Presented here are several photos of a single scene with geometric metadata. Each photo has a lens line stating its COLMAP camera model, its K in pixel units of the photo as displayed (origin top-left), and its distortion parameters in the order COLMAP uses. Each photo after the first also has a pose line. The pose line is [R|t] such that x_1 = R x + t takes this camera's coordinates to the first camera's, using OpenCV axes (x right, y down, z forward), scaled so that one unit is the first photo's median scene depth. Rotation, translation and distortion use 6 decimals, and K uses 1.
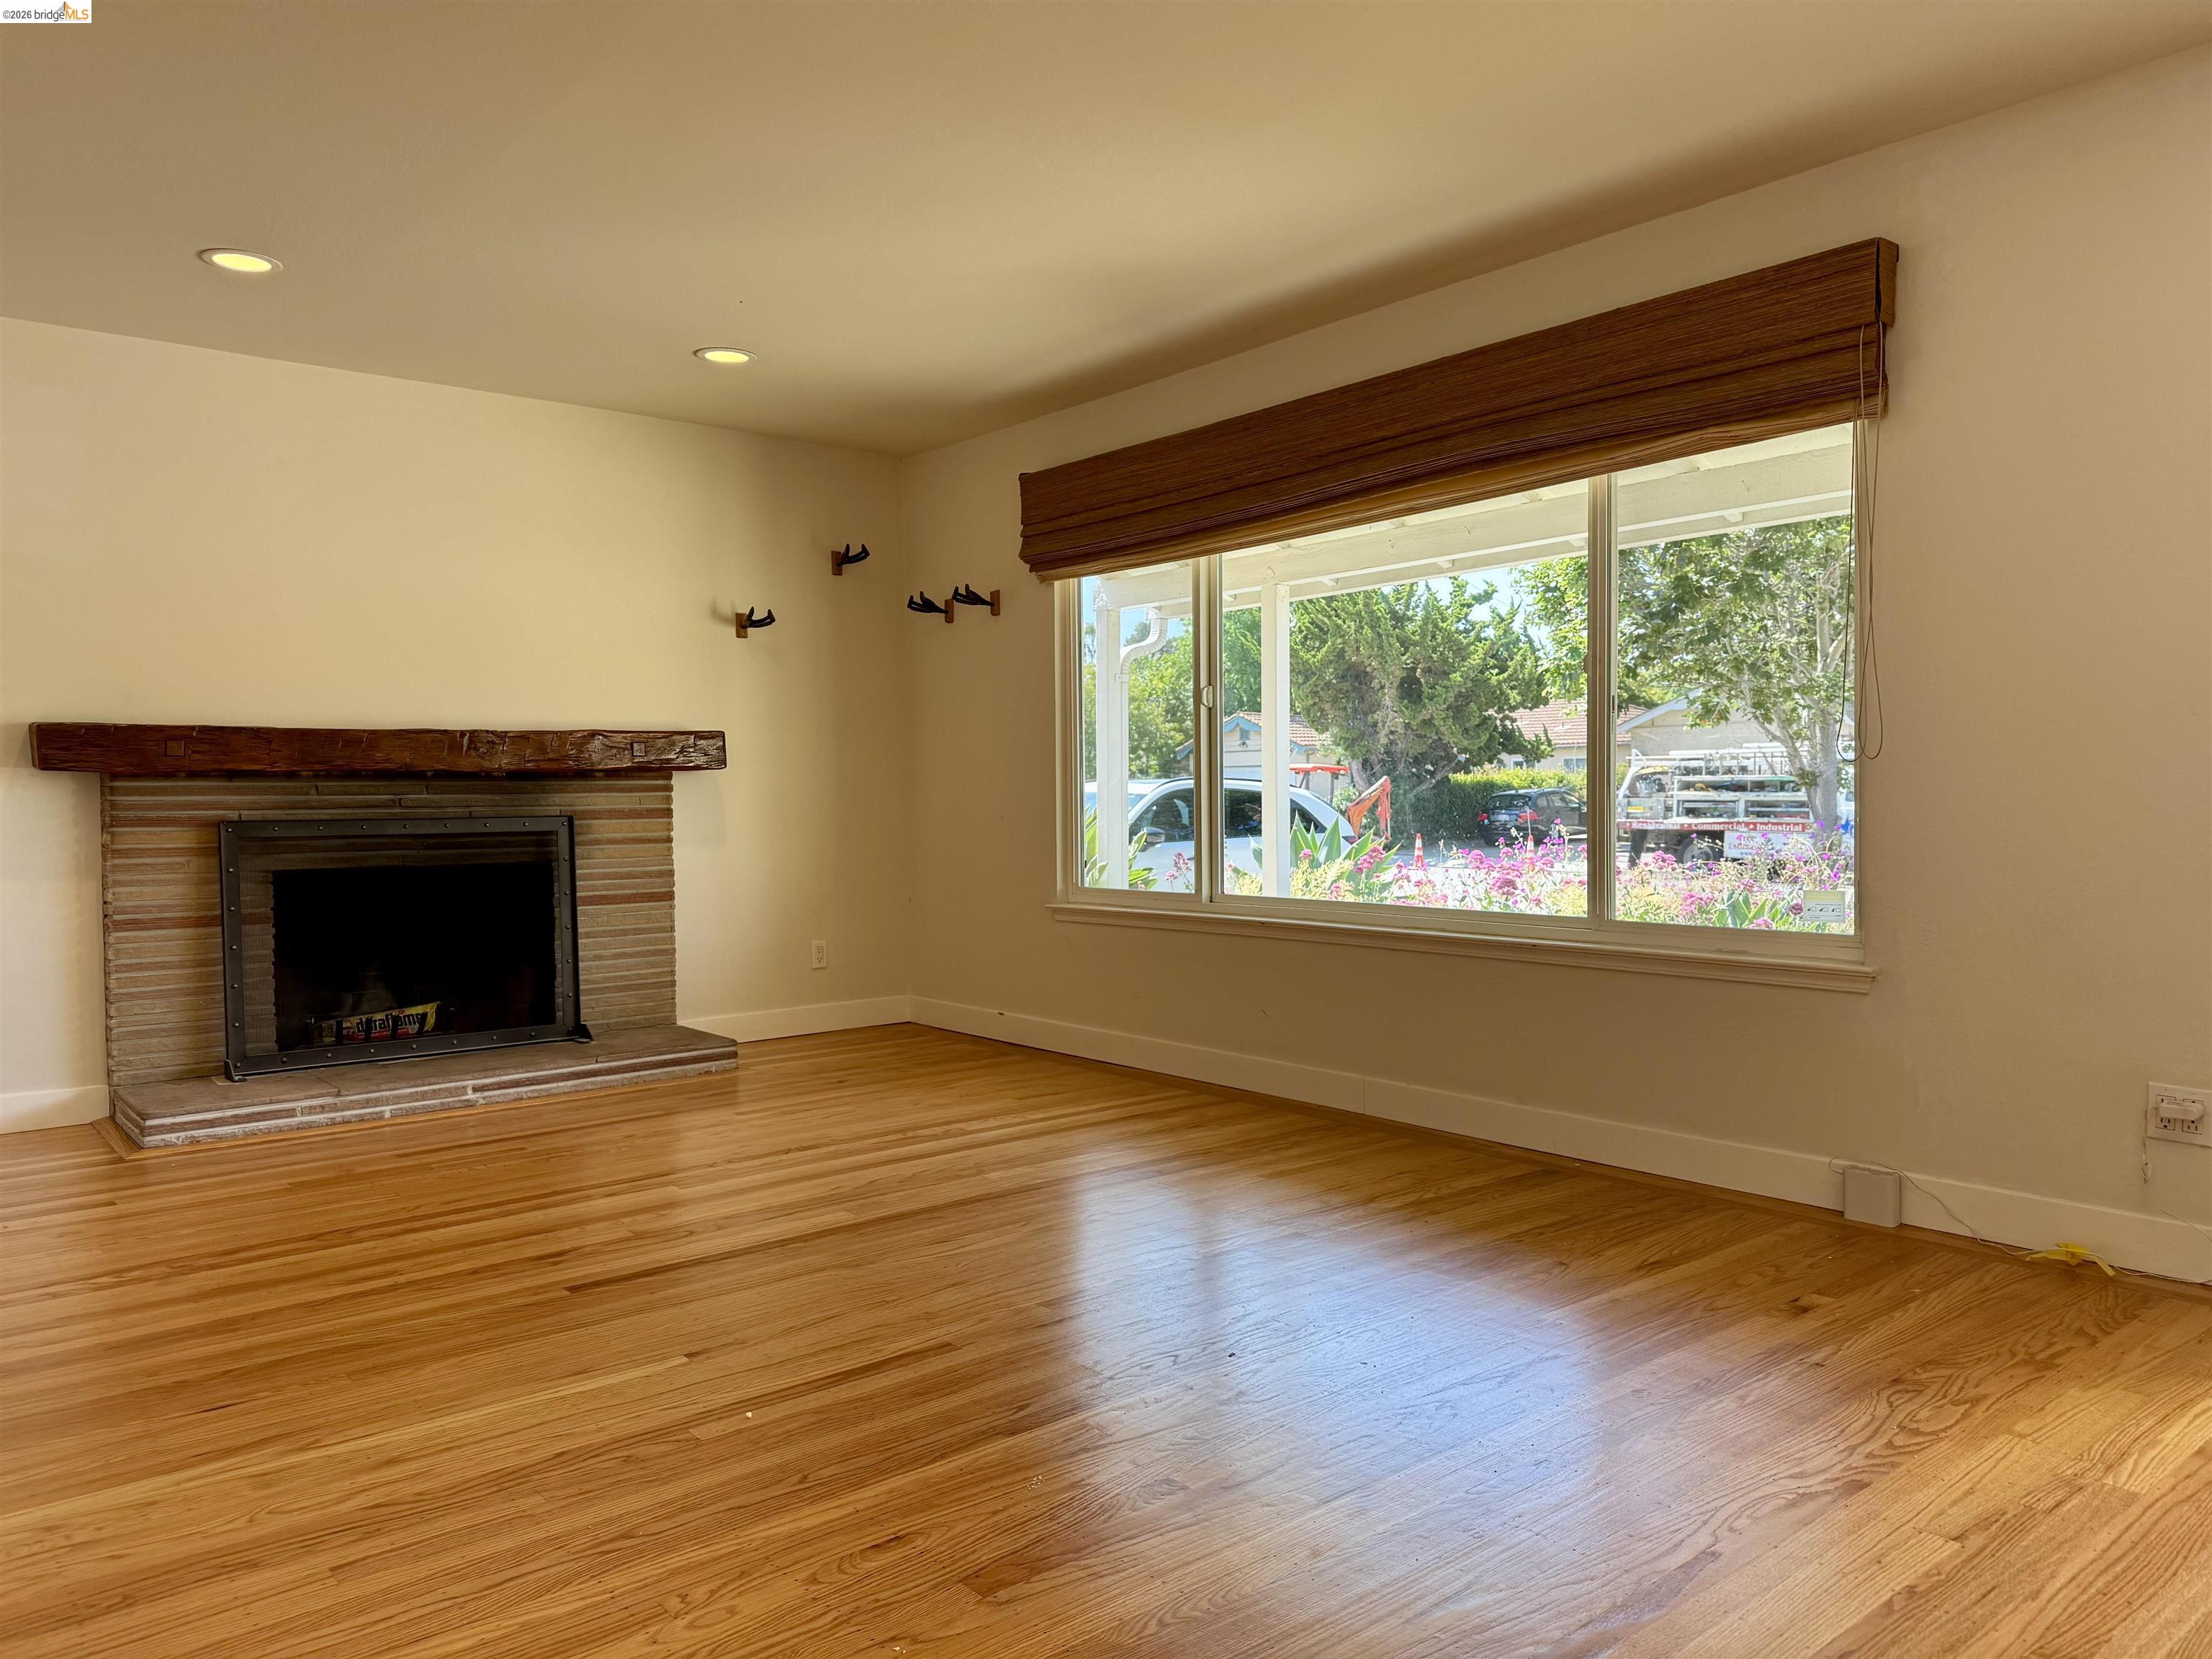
lens RADIAL K [[1522.4, 0, 1103.8], [0, 1522.4, 840.5], [0, 0, 1]] dist [0.074262, -0.095062]
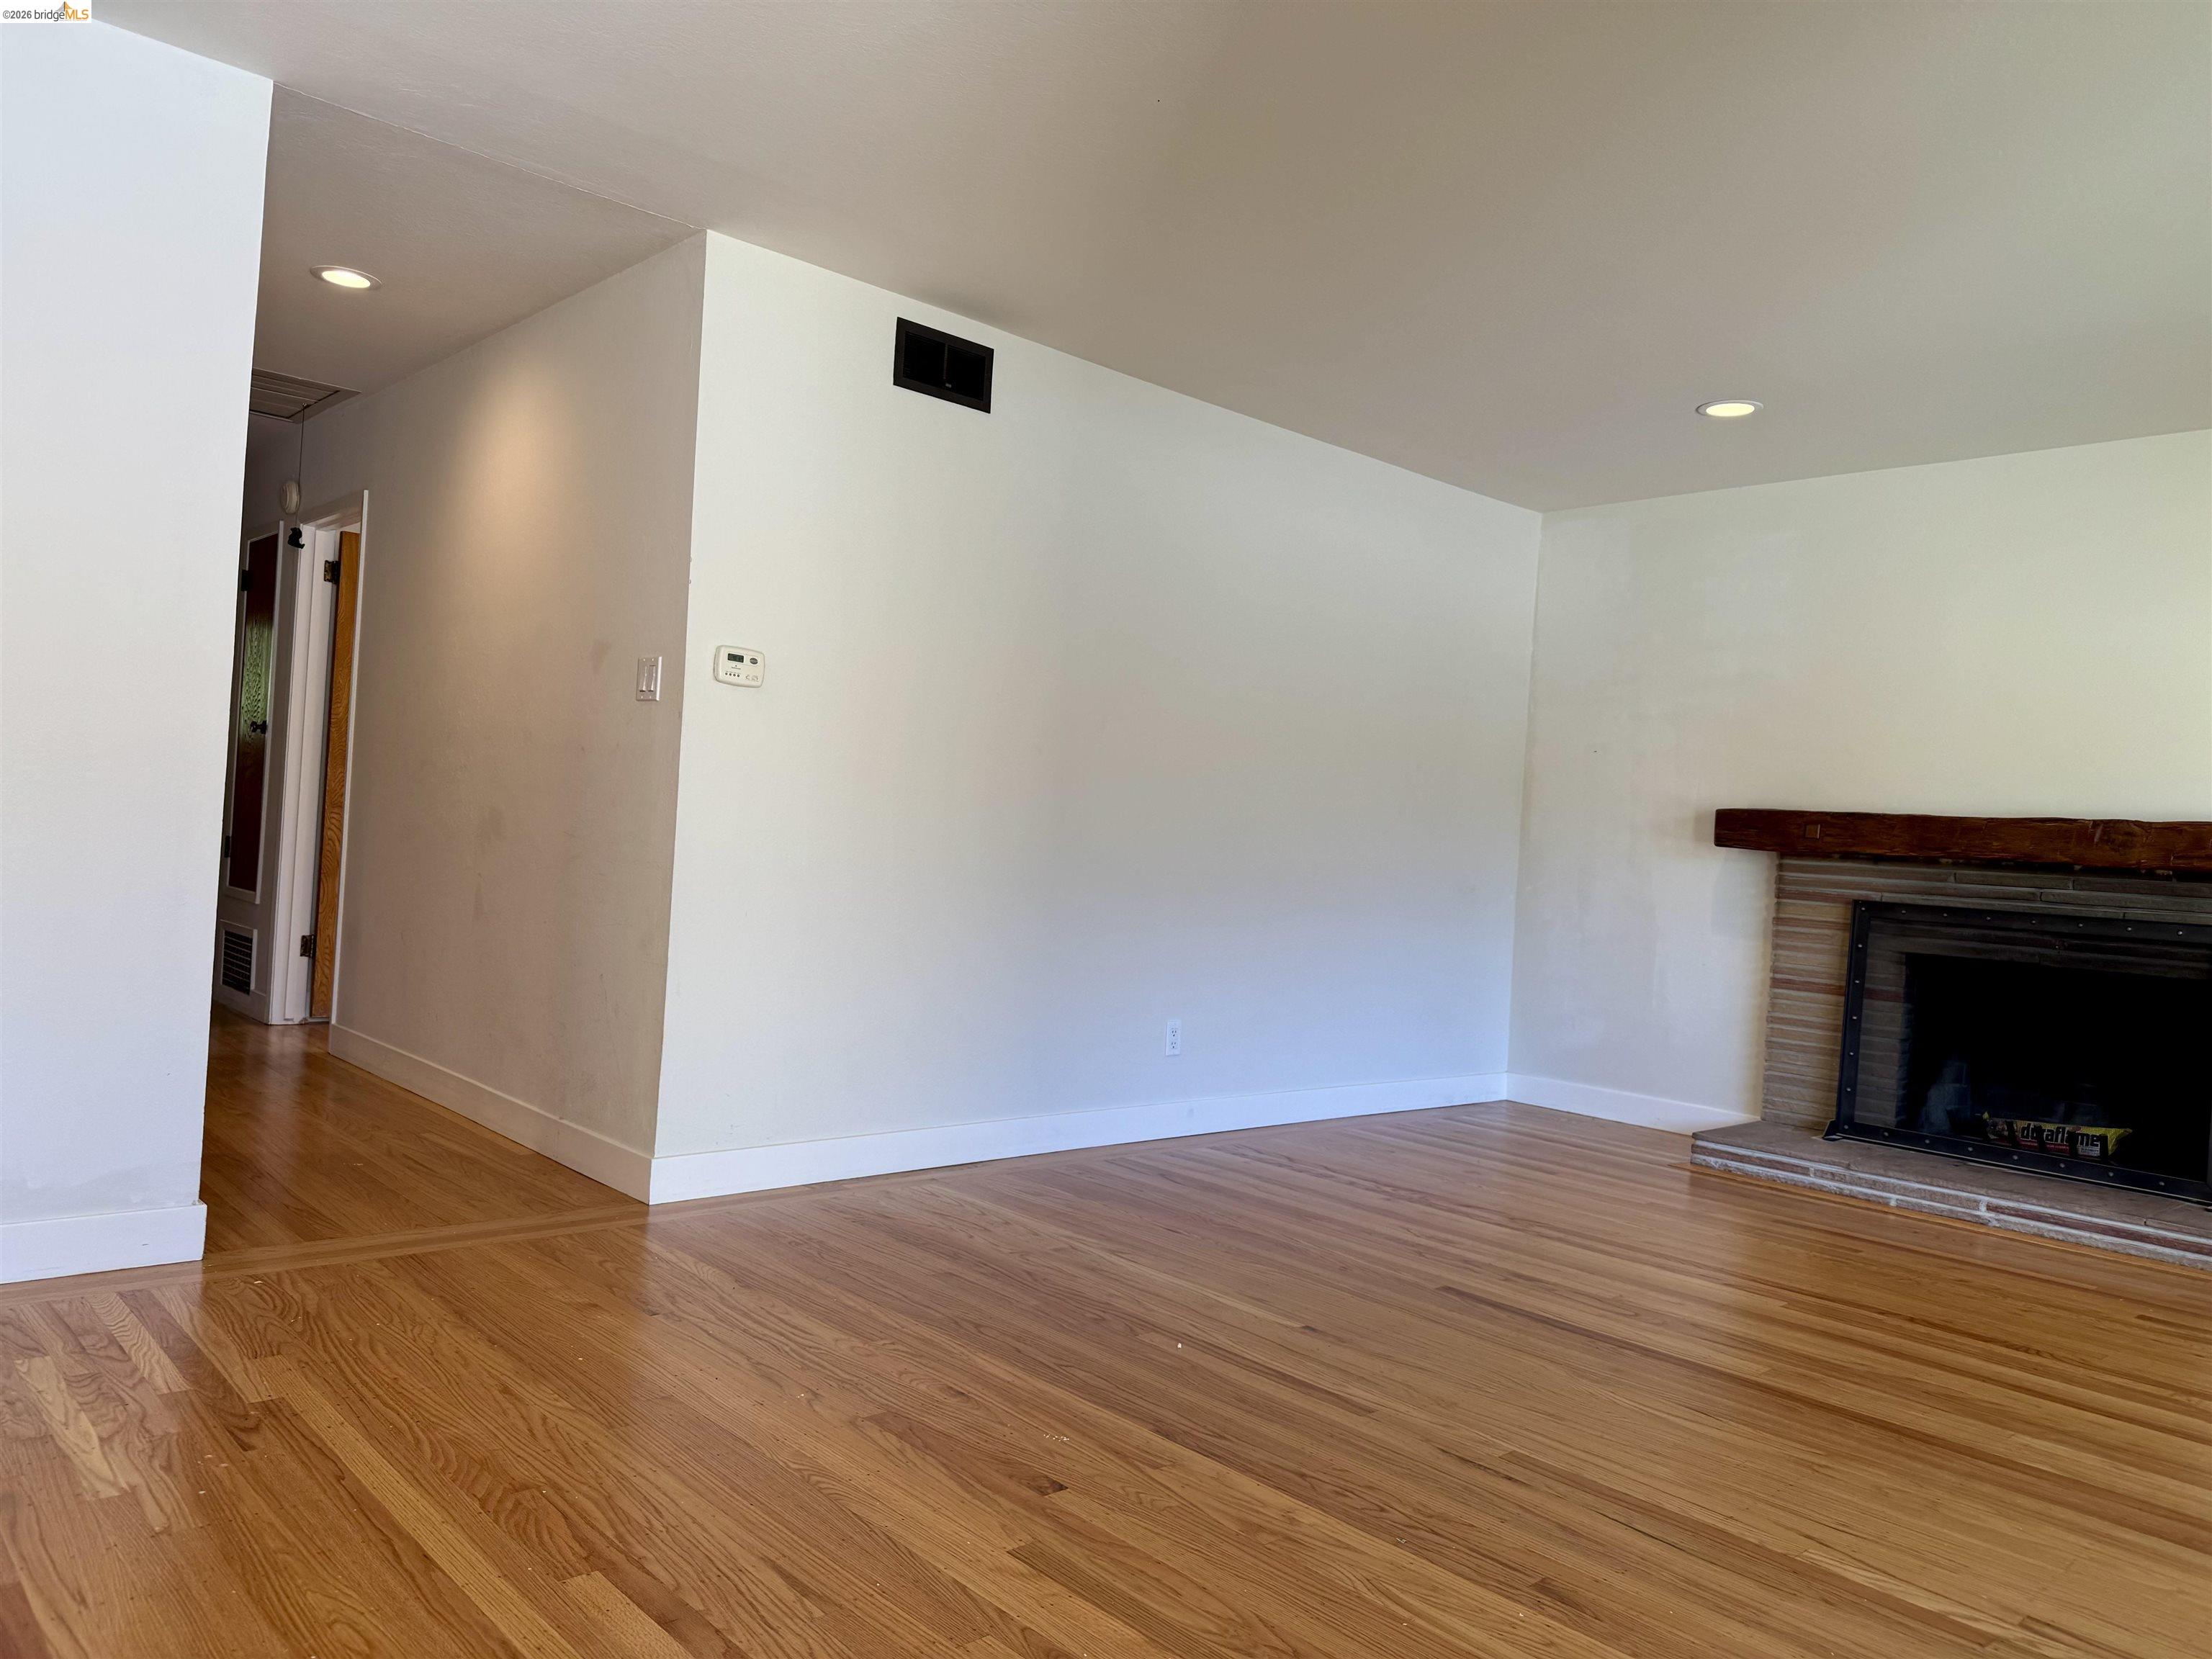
lens RADIAL K [[1562.6, 0, 1152.8], [0, 1562.6, 828.2], [0, 0, 1]] dist [0.039198, -0.041990]
pose [[0.063475, 0.006167, -0.997964, 0.504805], [-0.097012, 0.995283, -0.000020, -0.015046], [0.993257, 0.096816, 0.063774, 0.436569]]
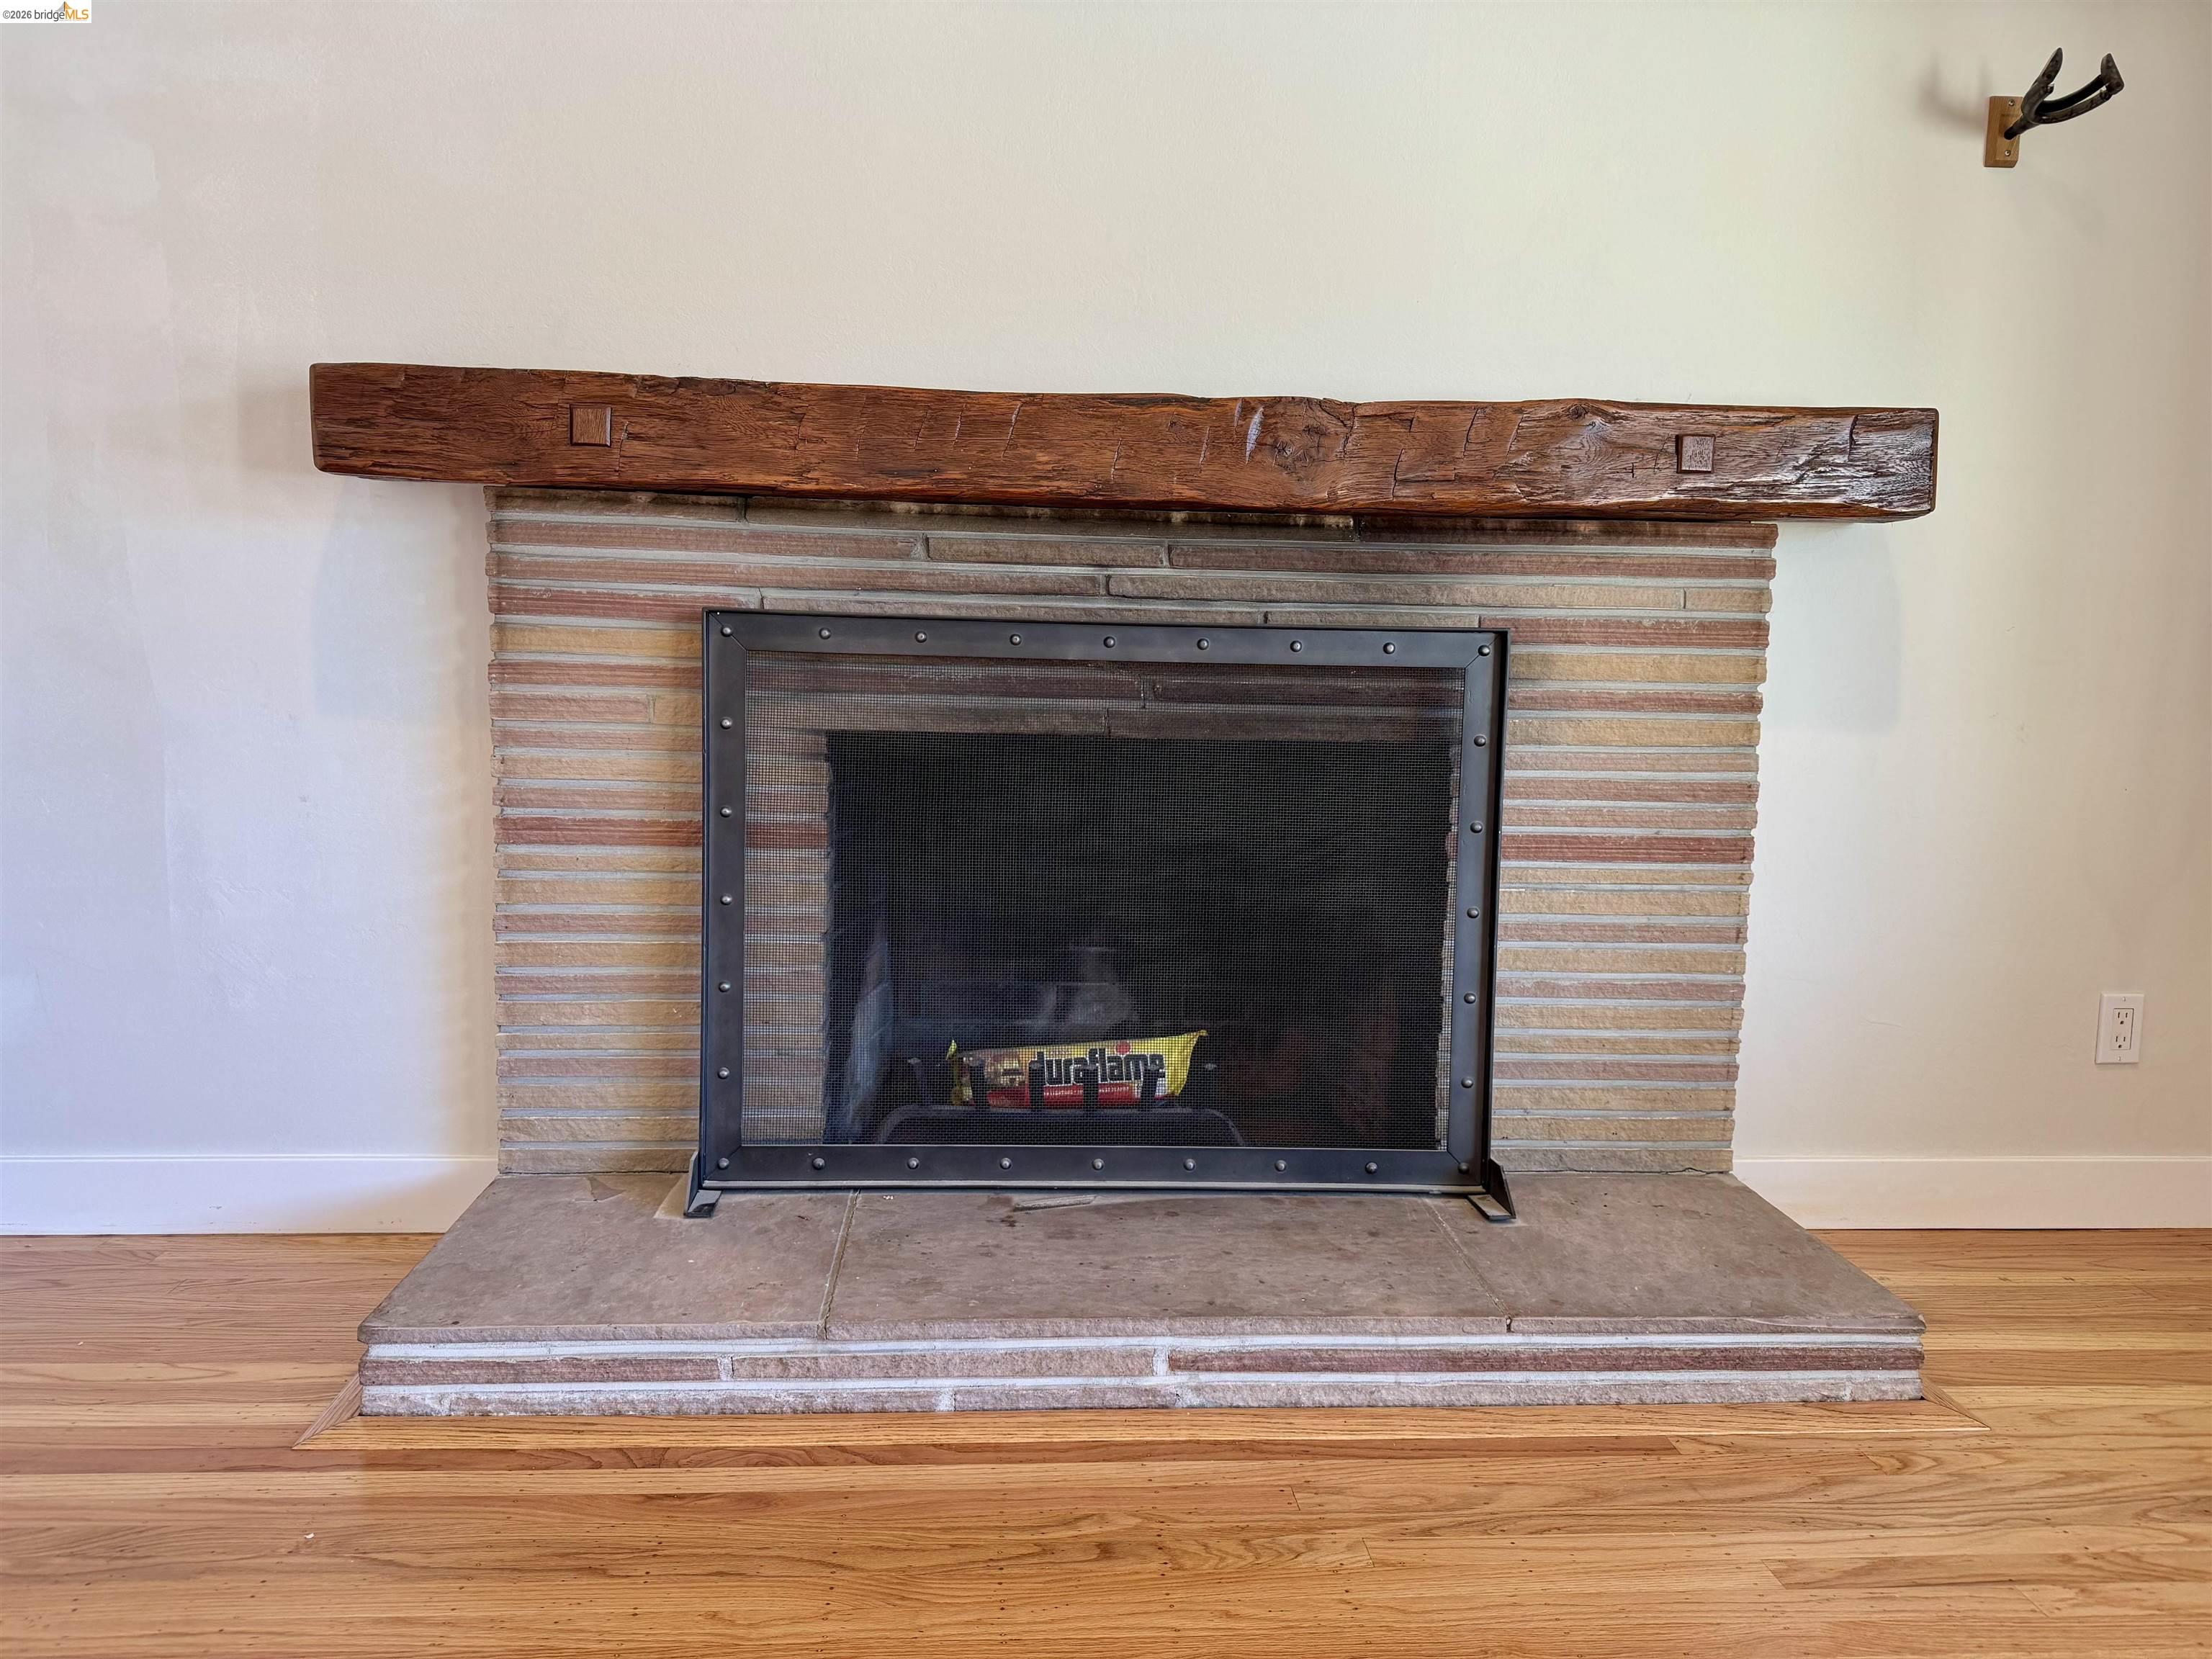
lens RADIAL K [[1546.9, 0, 1106.3], [0, 1546.9, 823.2], [0, 0, 1]] dist [0.089578, -0.108399]
pose [[0.806127, 0.092545, -0.584461, -0.222548], [-0.050640, 0.994860, 0.087683, 0.003496], [0.589571, -0.041087, 0.806671, 0.716033]]
